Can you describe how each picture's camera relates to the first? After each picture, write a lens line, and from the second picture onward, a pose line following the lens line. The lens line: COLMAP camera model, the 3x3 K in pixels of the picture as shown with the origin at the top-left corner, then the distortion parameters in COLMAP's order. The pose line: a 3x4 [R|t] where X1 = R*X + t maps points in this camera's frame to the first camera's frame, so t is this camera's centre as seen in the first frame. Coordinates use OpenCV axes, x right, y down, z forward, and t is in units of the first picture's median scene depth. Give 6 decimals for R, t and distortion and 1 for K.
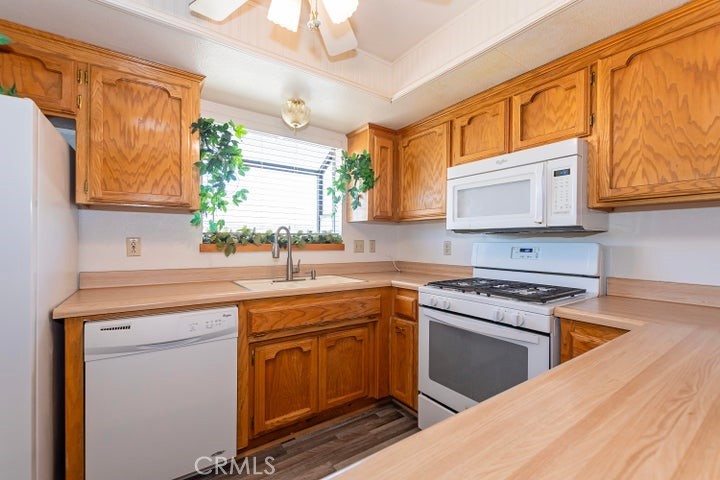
lens RADIAL K [[310.0, 0, 359.4], [0, 310.0, 243.4], [0, 0, 1]] dist [0.001261, 0.000117]
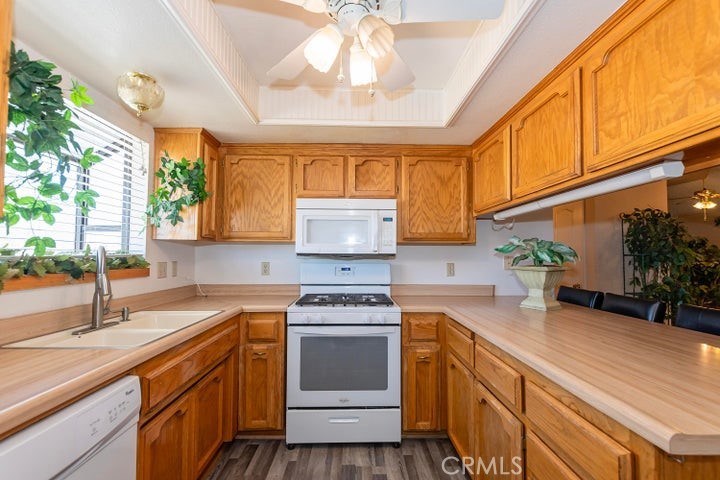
lens RADIAL K [[320.0, 0, 359.2], [0, 320.0, 241.8], [0, 0, 1]] dist [-0.000319, -0.000045]
pose [[0.555617, 0.029894, 0.830901, -0.575614], [0.004112, 0.999242, -0.038700, -0.041536], [-0.831428, 0.024919, 0.555073, 0.177964]]
